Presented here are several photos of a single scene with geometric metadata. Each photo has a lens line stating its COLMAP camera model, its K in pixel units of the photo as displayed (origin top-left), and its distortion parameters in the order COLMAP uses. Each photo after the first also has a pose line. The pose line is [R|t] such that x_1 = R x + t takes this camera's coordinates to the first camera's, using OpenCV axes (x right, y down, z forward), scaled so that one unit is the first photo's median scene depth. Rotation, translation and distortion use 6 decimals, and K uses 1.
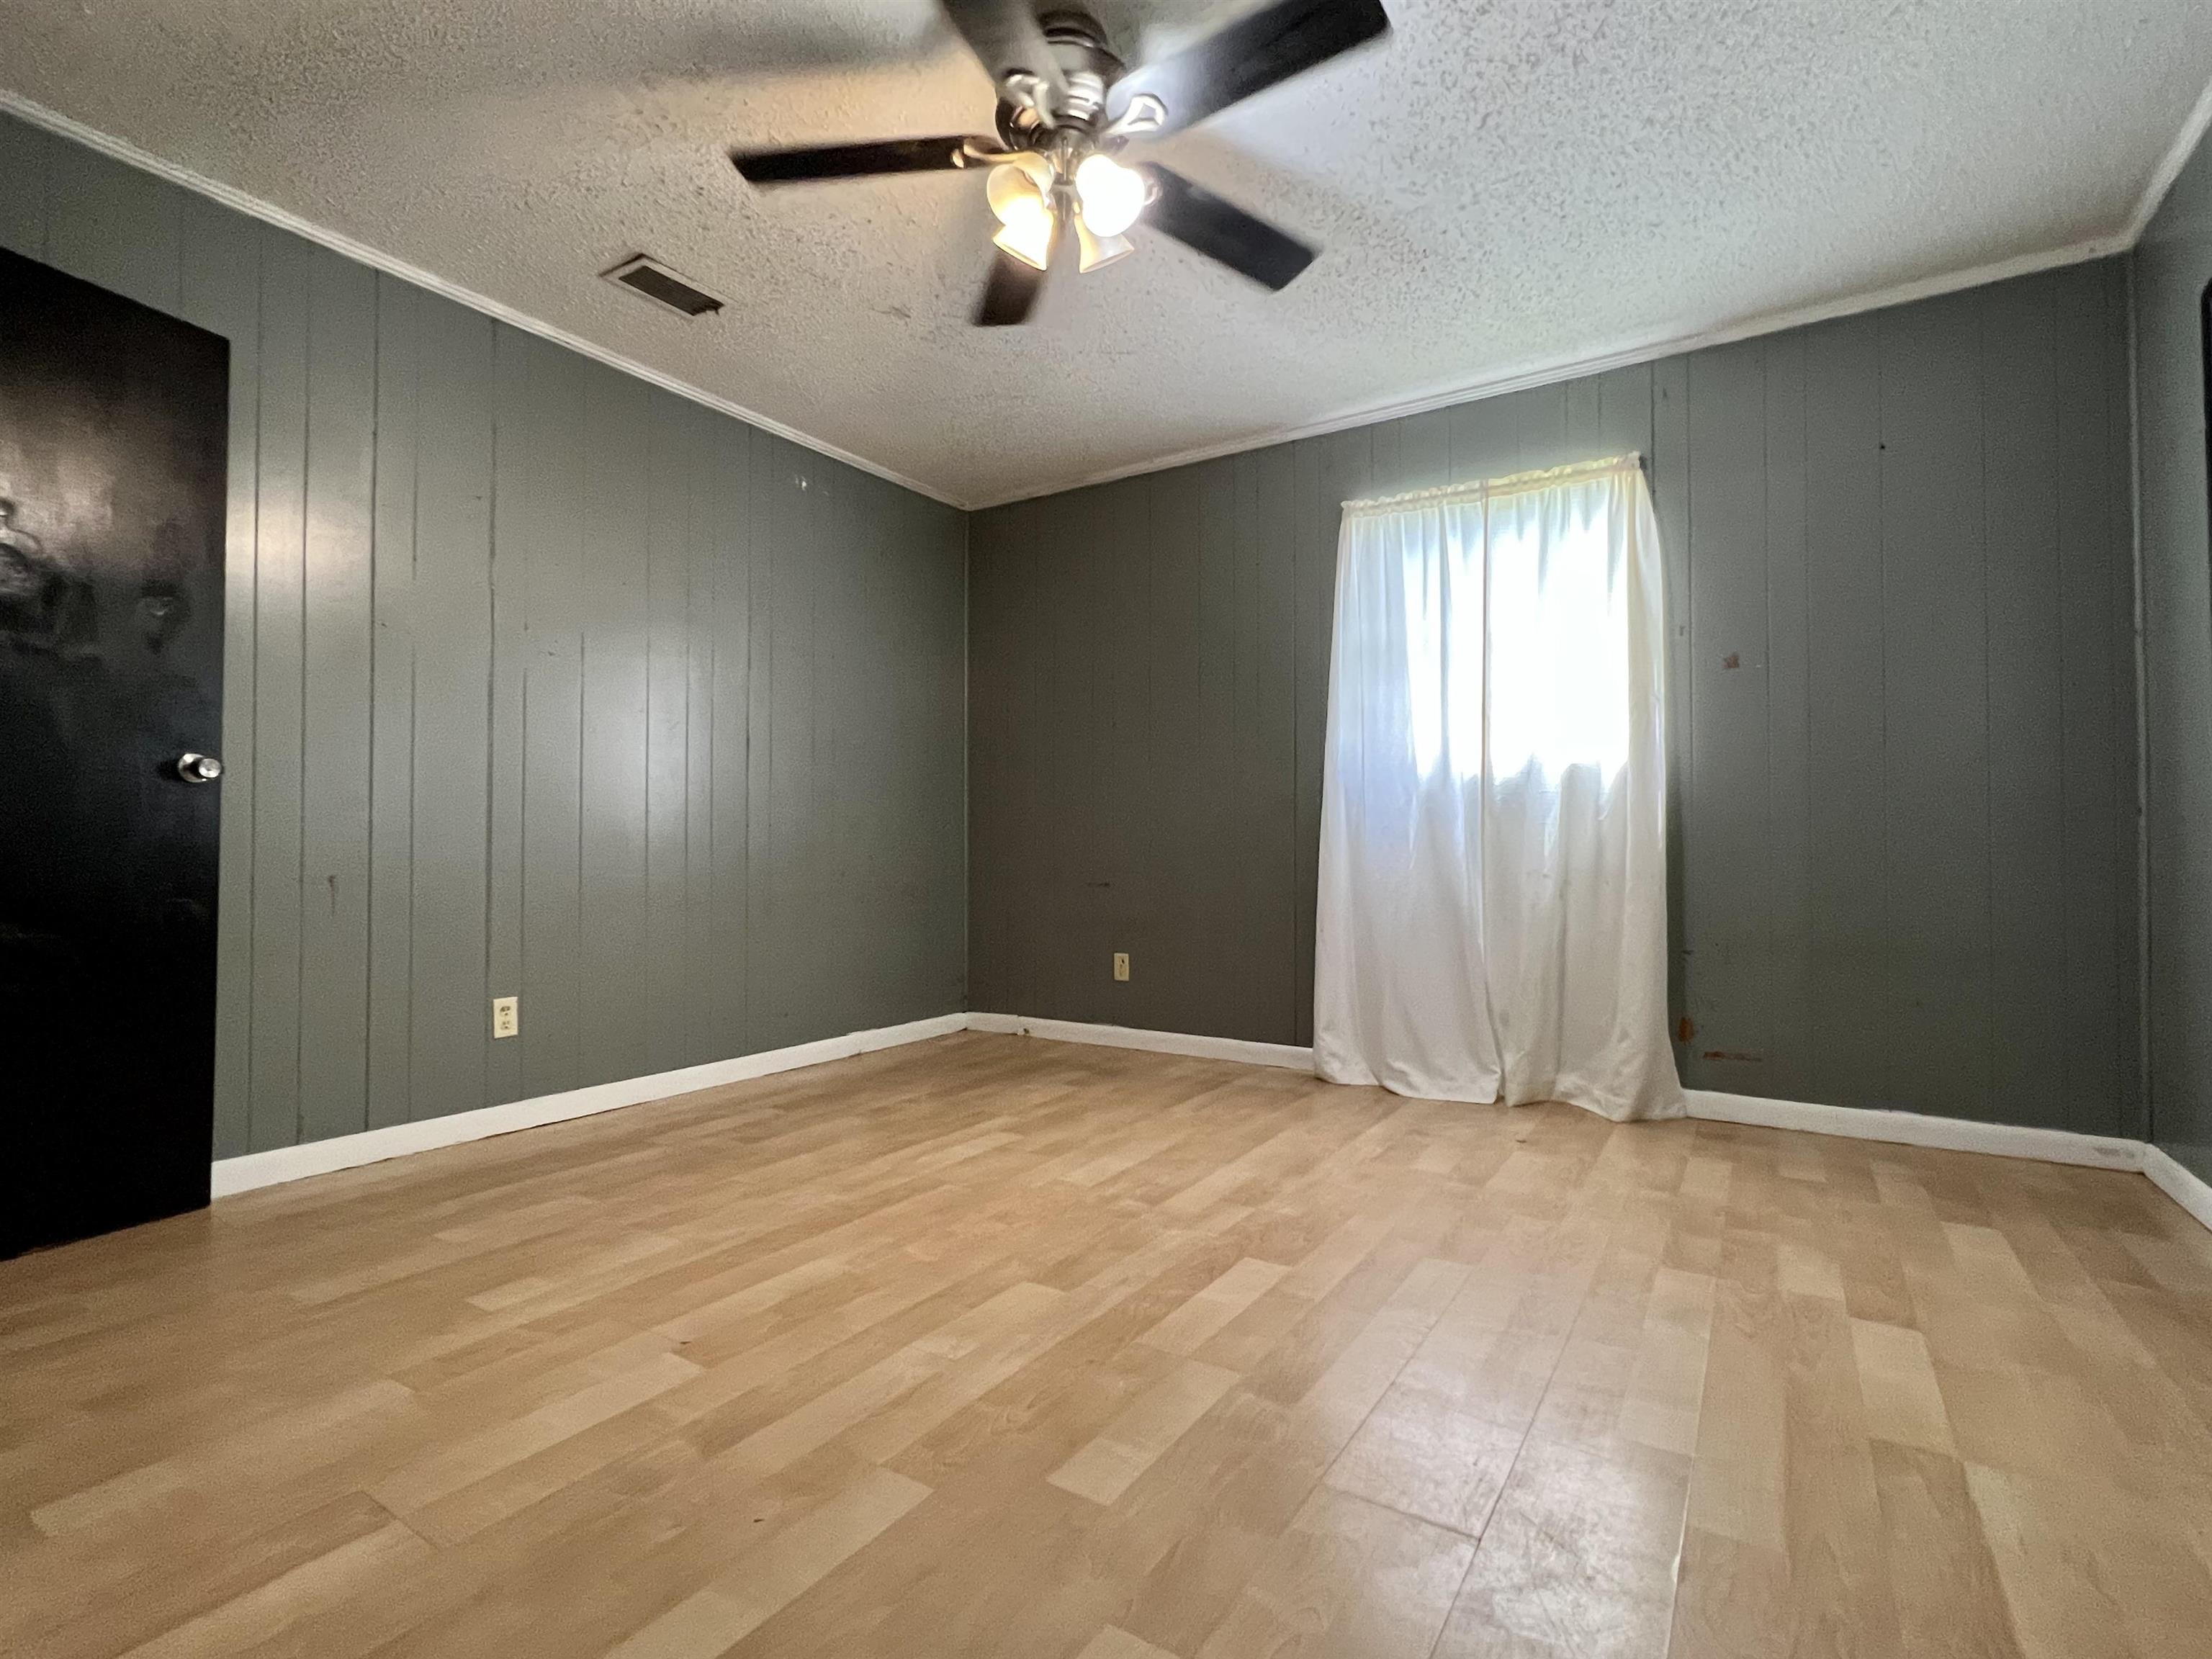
lens RADIAL K [[1060.8, 0, 1106.0], [0, 1060.8, 829.5], [0, 0, 1]] dist [-0.000856, -0.000468]
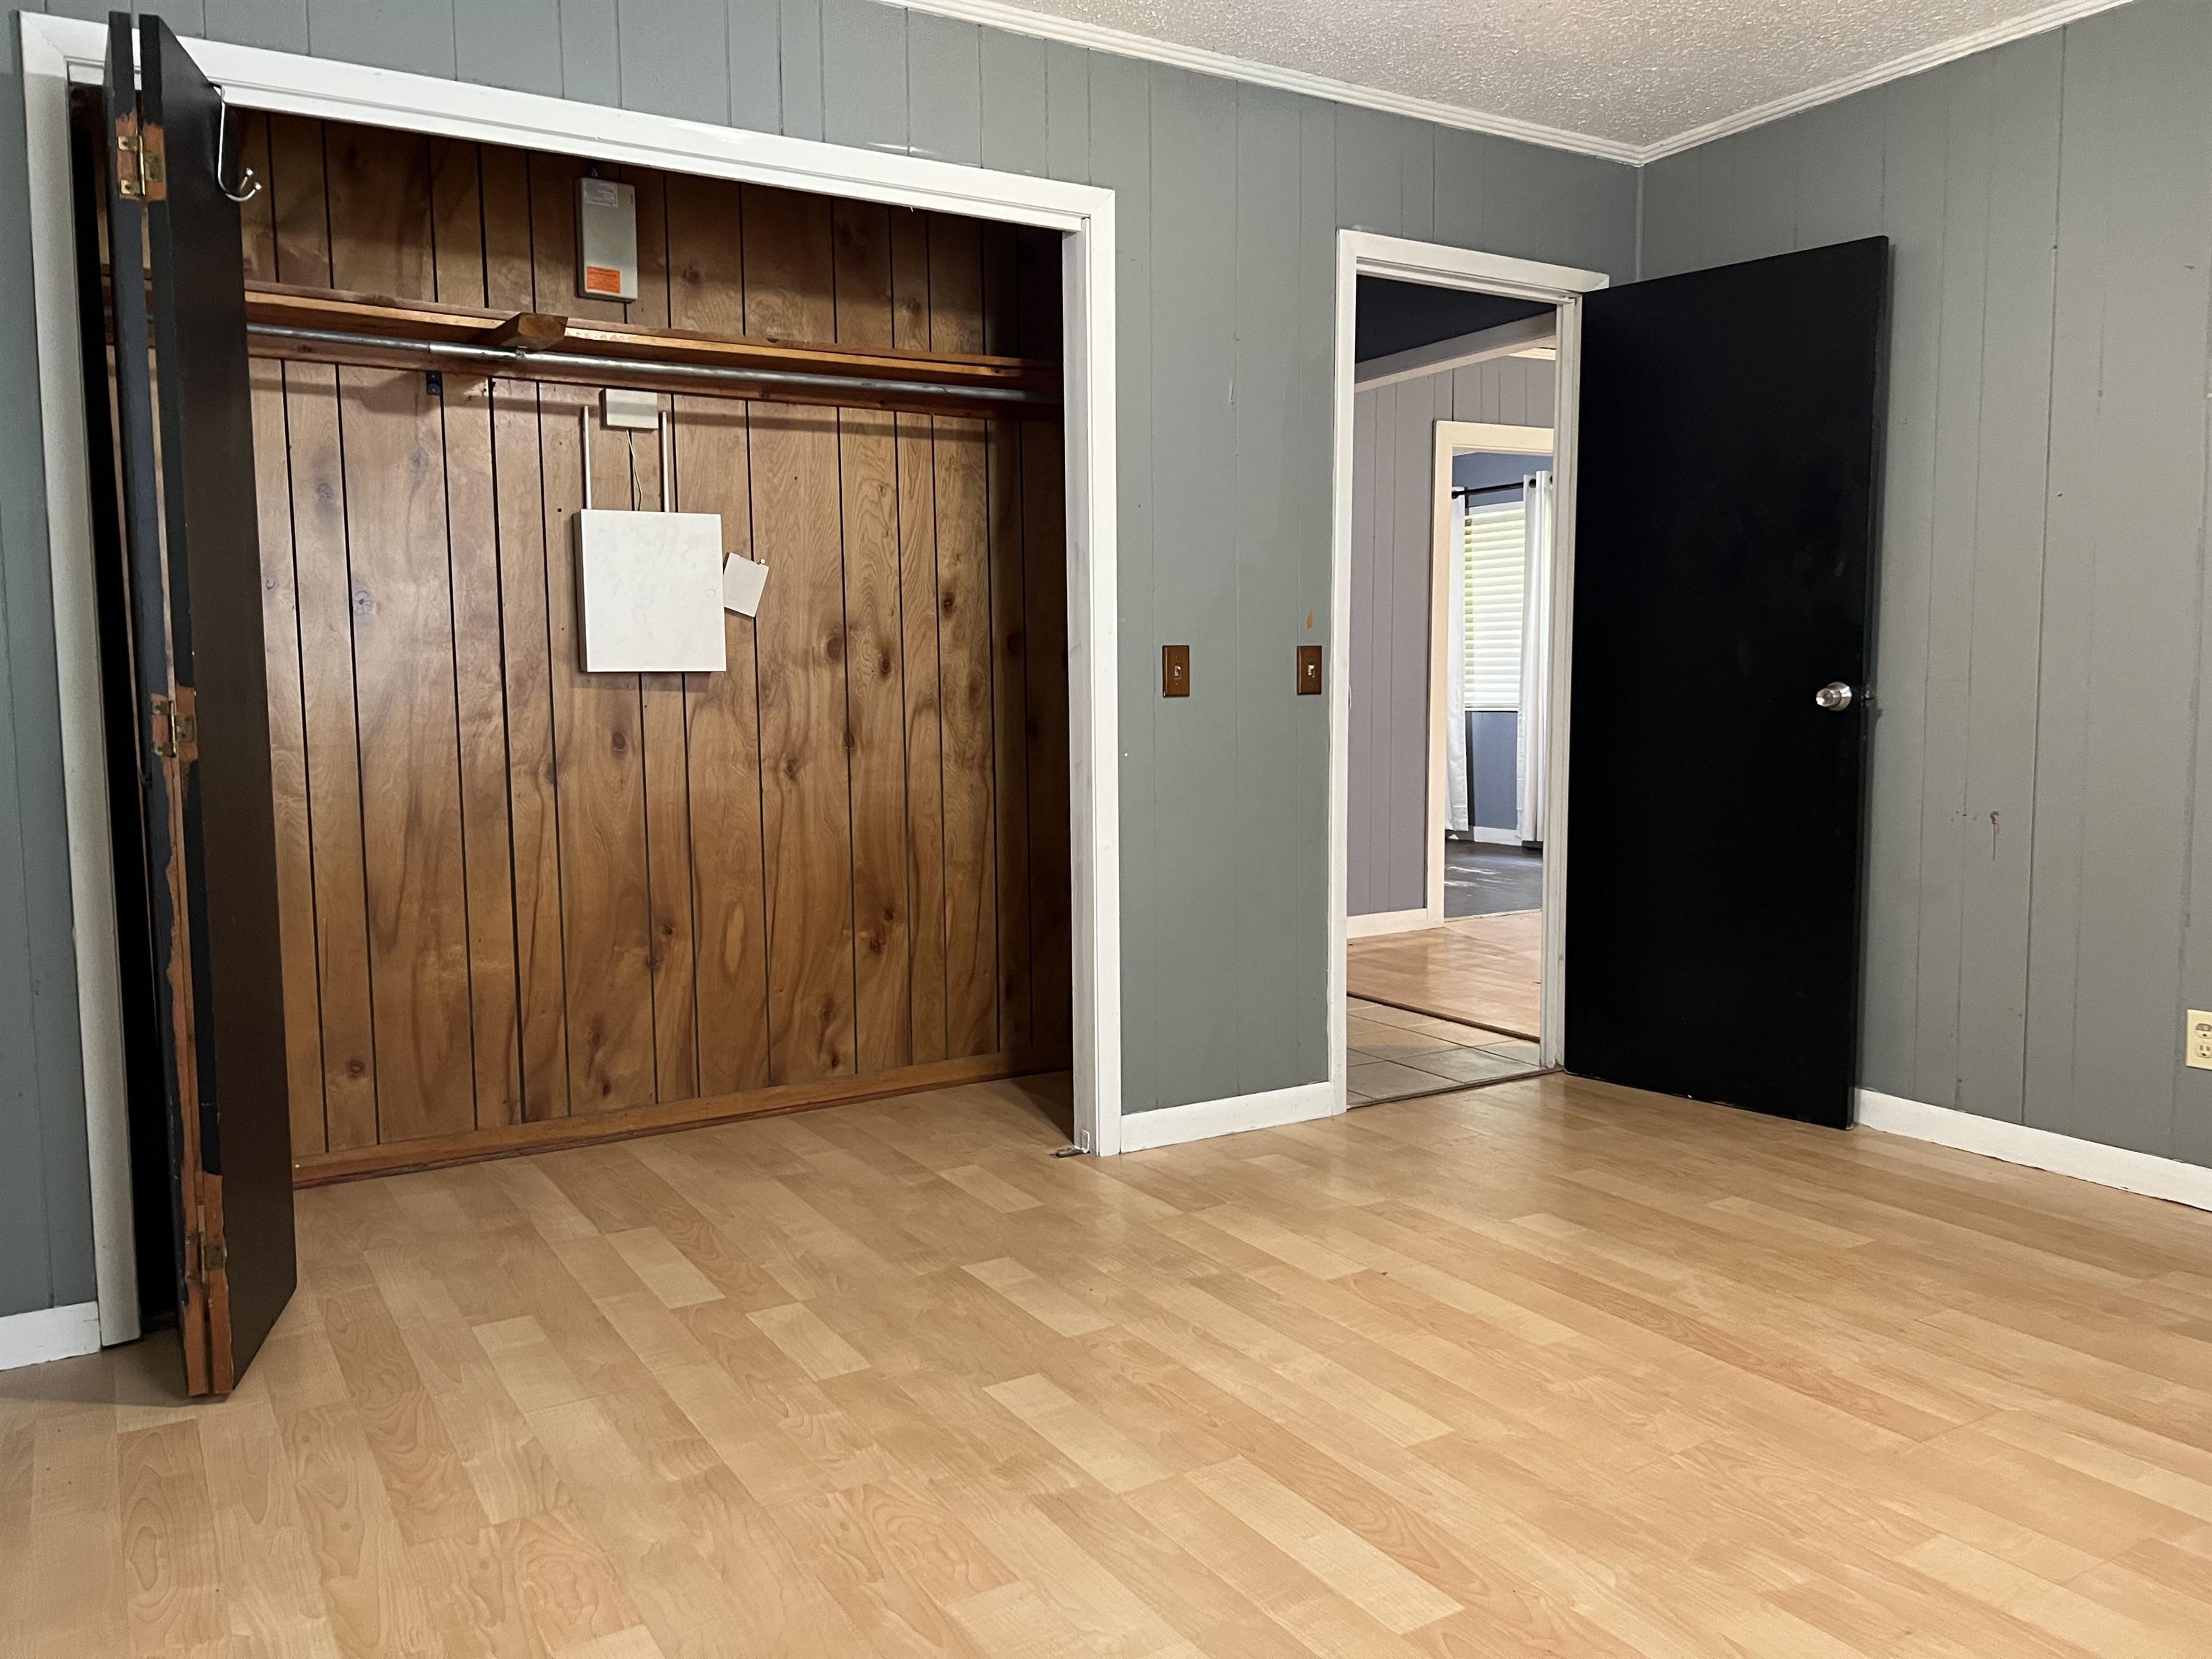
lens RADIAL K [[1668.8, 0, 1106.0], [0, 1668.8, 829.5], [0, 0, 1]] dist [0.060332, -0.083742]
pose [[-0.439960, 0.090142, -0.893482, 0.956751], [0.030345, 0.995873, 0.085529, -0.096109], [0.897505, 0.010516, -0.440880, 1.176793]]
